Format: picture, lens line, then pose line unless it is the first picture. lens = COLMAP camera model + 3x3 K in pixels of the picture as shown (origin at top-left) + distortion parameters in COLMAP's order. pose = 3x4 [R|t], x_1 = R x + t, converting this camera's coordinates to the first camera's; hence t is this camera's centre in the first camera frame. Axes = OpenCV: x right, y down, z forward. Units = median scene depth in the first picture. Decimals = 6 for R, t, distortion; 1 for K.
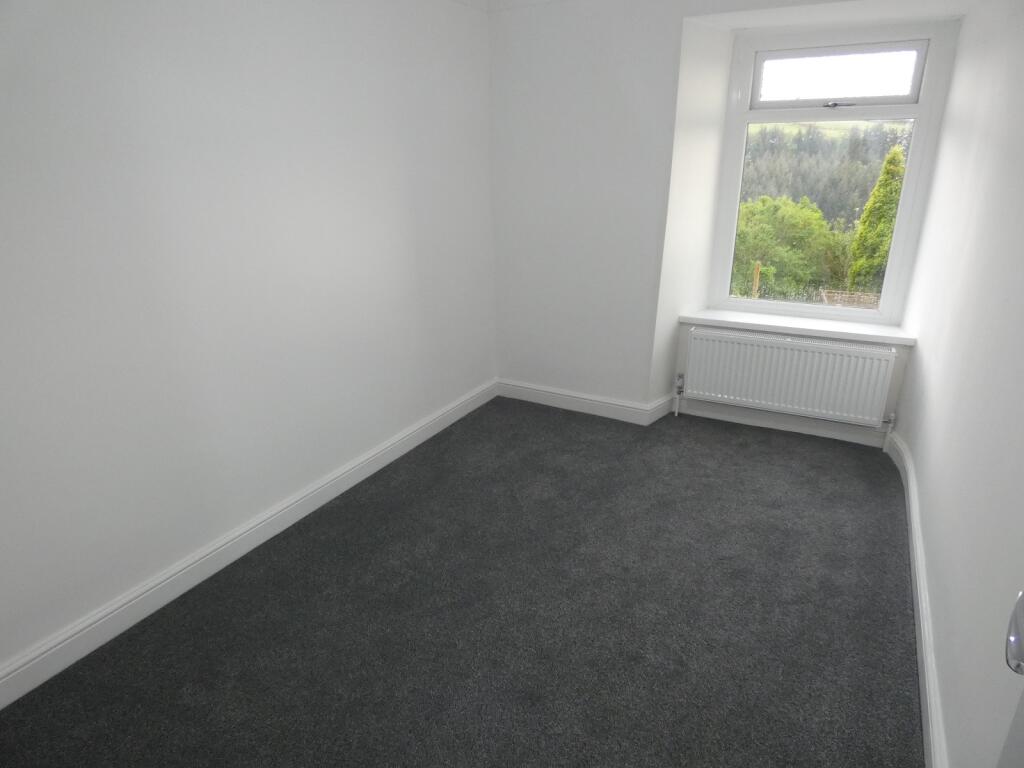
lens RADIAL K [[635.1, 0, 512.0], [0, 635.1, 384.0], [0, 0, 1]] dist [-0.000328, 0.000256]
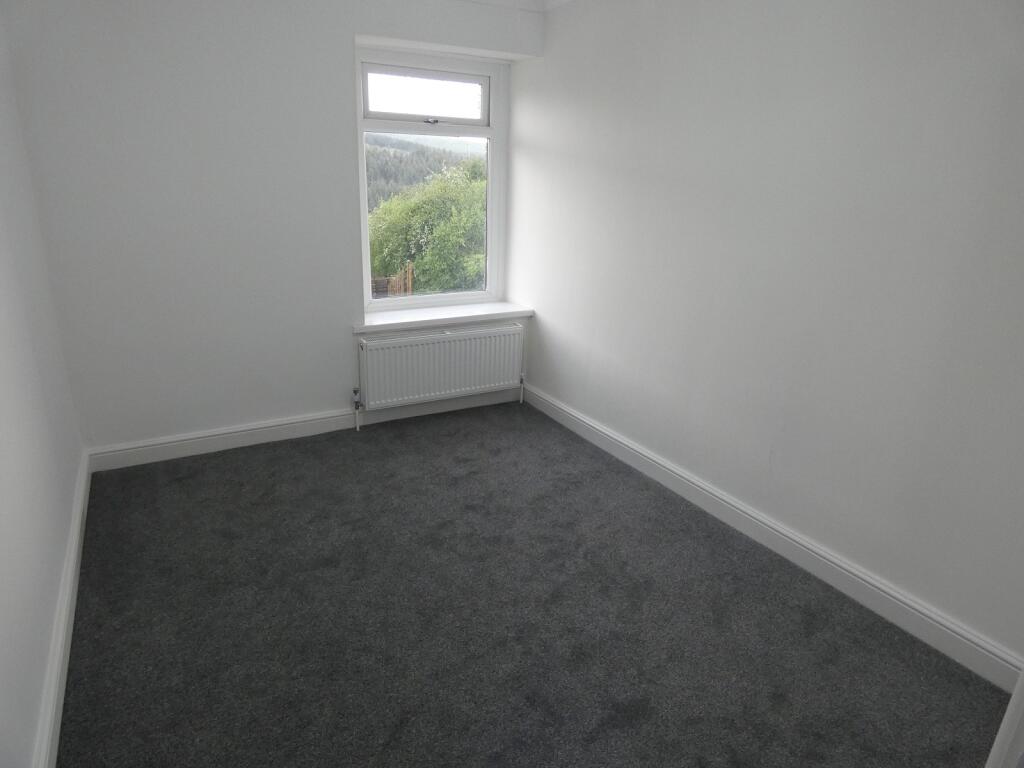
lens RADIAL K [[635.1, 0, 512.0], [0, 635.1, 384.0], [0, 0, 1]] dist [-0.000328, 0.000256]
pose [[0.527912, -0.246246, 0.812817, -0.441308], [0.266896, 0.956660, 0.116479, -0.086130], [-0.806272, 0.155447, 0.570755, 0.310021]]
